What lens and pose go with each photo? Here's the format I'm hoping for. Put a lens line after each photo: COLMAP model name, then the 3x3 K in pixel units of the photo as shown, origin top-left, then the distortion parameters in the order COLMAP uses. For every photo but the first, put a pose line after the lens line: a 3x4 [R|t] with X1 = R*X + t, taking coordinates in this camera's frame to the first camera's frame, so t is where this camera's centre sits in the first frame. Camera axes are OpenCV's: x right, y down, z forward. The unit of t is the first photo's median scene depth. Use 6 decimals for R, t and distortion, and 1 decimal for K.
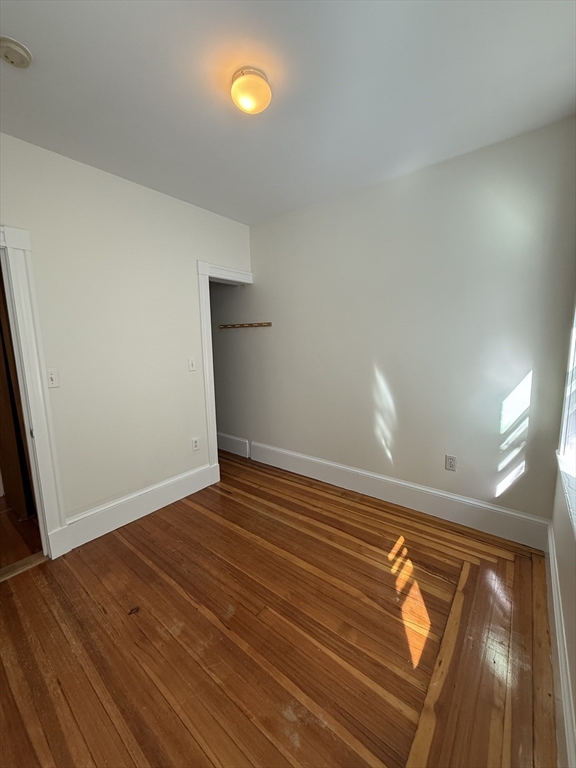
lens RADIAL K [[305.4, 0, 288.7], [0, 305.4, 386.0], [0, 0, 1]] dist [0.001270, -0.000542]
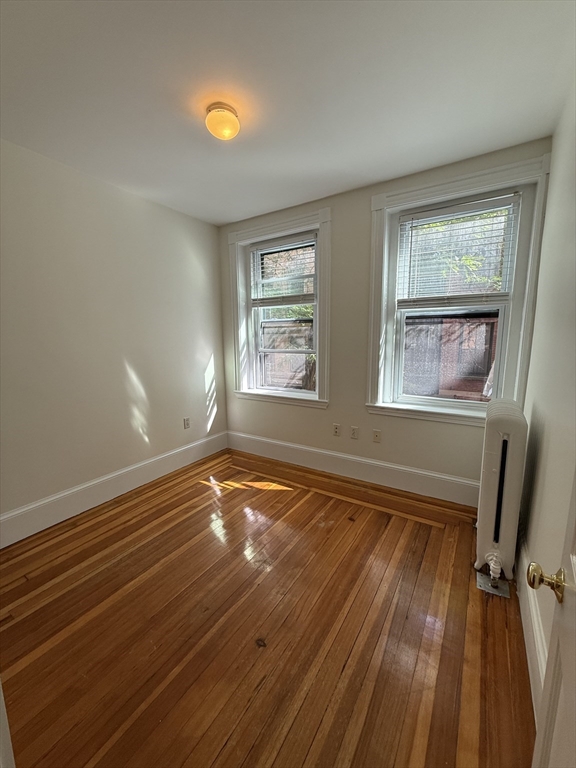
lens RADIAL K [[305.4, 0, 288.1], [0, 305.4, 380.5], [0, 0, 1]] dist [0.001270, -0.000542]
pose [[-0.108058, -0.117394, 0.987189, -1.050331], [0.162293, 0.977599, 0.134018, -0.066260], [-0.980808, 0.174696, -0.086585, 0.722129]]
